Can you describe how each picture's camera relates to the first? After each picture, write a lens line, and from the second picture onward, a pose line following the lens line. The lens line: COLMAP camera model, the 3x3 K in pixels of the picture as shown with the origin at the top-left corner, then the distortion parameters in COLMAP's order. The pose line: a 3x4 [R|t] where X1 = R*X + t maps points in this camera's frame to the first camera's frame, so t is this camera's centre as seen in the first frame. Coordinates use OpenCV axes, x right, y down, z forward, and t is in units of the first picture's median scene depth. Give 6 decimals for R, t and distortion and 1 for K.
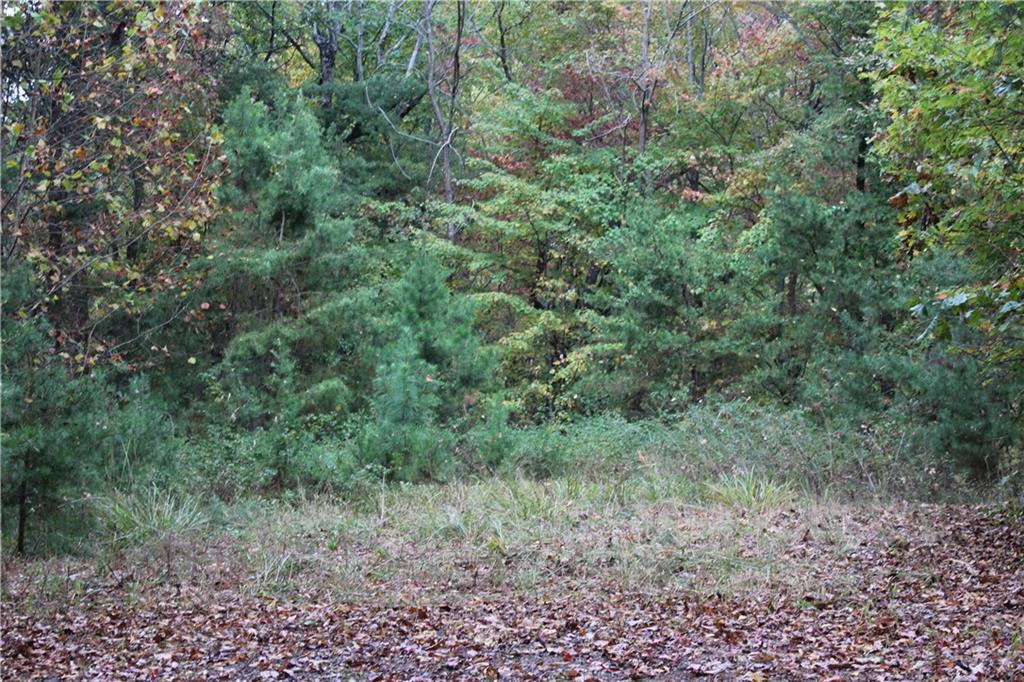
lens RADIAL K [[2022.1, 0, 517.6], [0, 2022.1, 342.3], [0, 0, 1]] dist [0.046031, 0.000000]
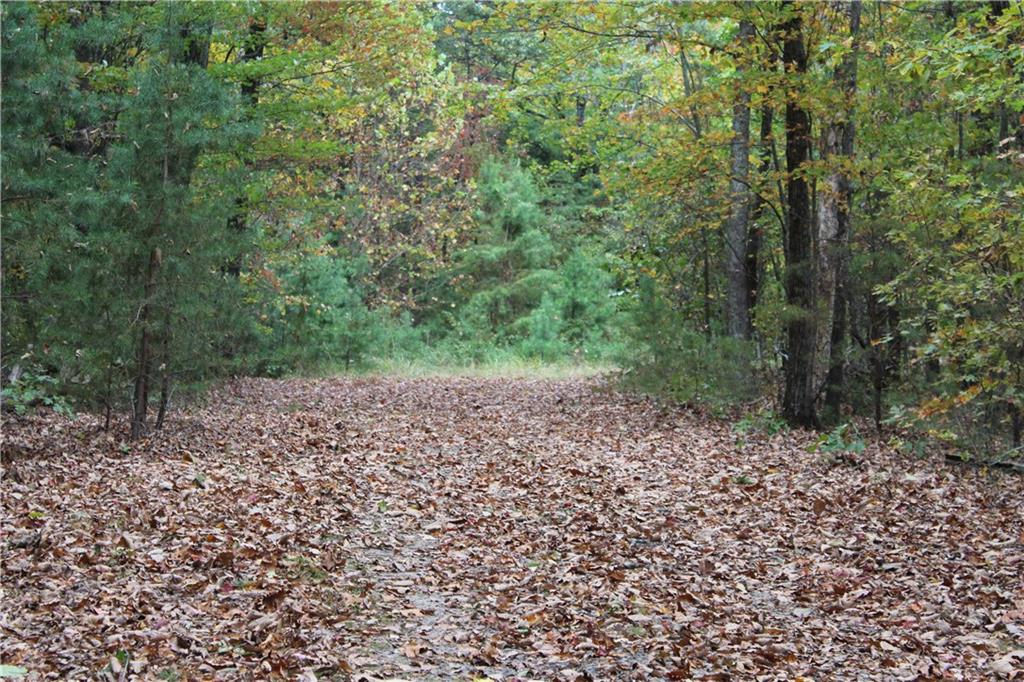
lens RADIAL K [[2557.6, 0, 511.8], [0, 2557.6, 341.4], [0, 0, 1]] dist [-0.060395, 0.000000]
pose [[0.976248, 0.035139, -0.213786, 0.334351], [-0.029729, 0.999152, 0.028470, -0.021942], [0.214606, -0.021438, 0.976465, -1.093274]]
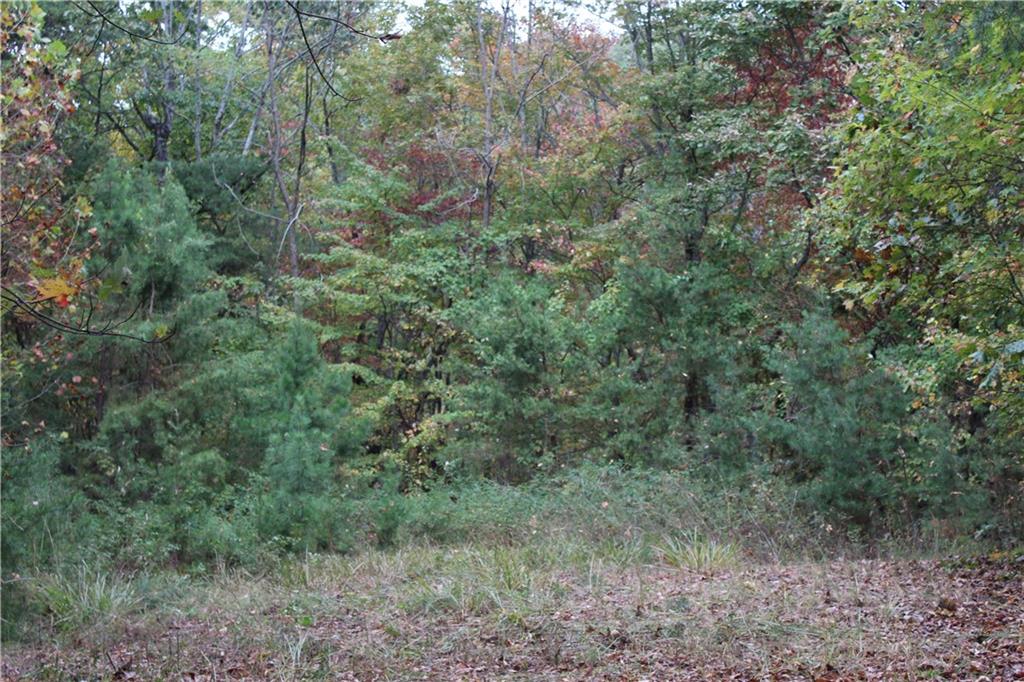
lens RADIAL K [[1883.0, 0, 509.8], [0, 1883.0, 338.5], [0, 0, 1]] dist [0.052334, 0.000000]
pose [[0.992258, -0.012064, 0.123603, -0.048727], [0.017204, 0.999027, -0.040605, 0.002705], [-0.122993, 0.042417, 0.991501, 0.050056]]
